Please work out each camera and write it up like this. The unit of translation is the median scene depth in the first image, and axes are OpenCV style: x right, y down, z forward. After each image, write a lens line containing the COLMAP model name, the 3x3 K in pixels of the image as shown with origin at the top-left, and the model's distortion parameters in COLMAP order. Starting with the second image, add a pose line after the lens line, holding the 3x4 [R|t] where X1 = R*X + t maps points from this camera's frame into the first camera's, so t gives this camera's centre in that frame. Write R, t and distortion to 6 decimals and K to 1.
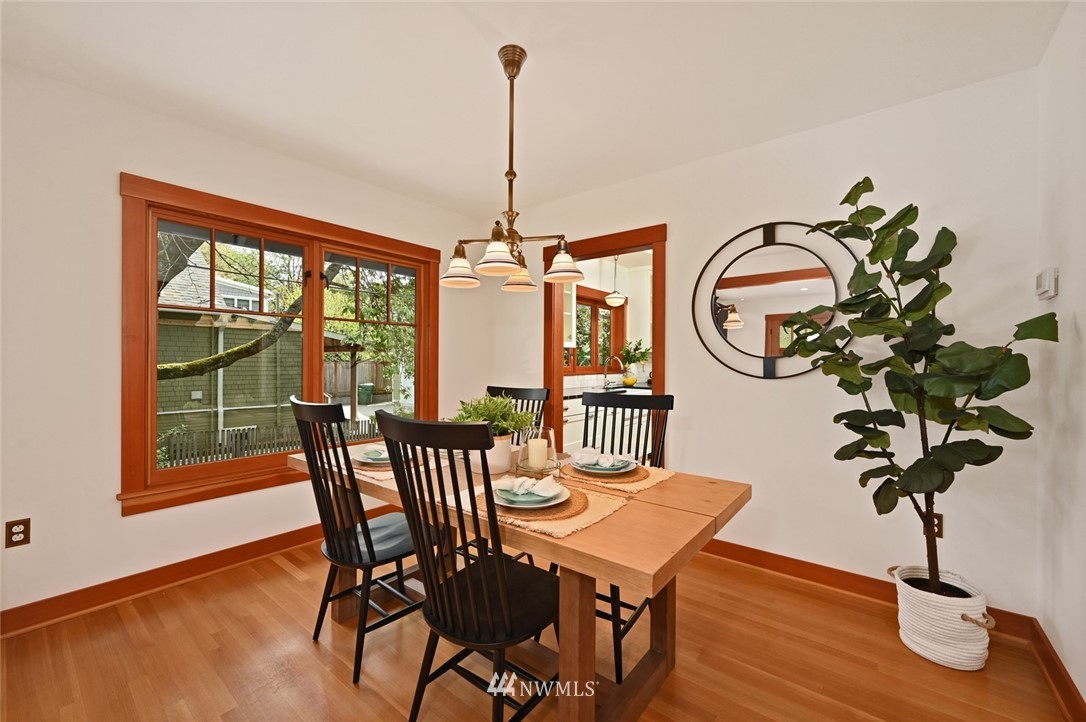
lens RADIAL K [[433.6, 0, 541.3], [0, 433.6, 361.4], [0, 0, 1]] dist [0.000318, 0.000706]
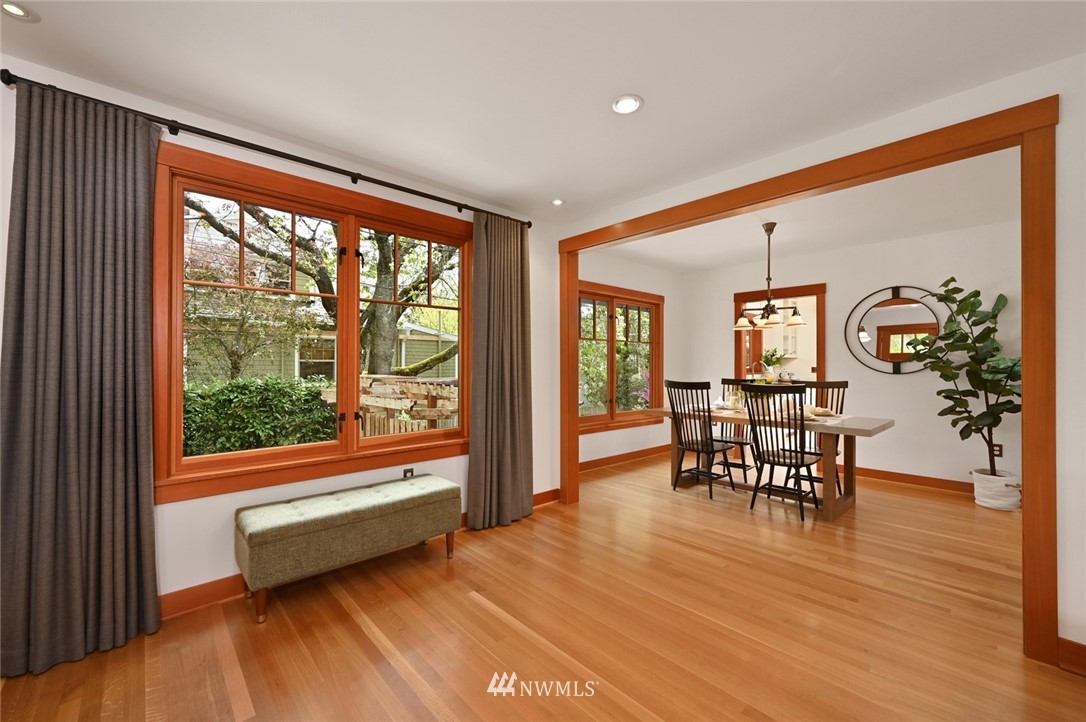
lens RADIAL K [[433.6, 0, 544.6], [0, 433.6, 361.7], [0, 0, 1]] dist [0.000318, 0.000706]
pose [[0.988314, -0.002602, -0.152408, -0.802471], [0.001282, 0.999961, -0.008757, 0.003887], [0.152424, 0.008459, 0.988279, -1.246708]]
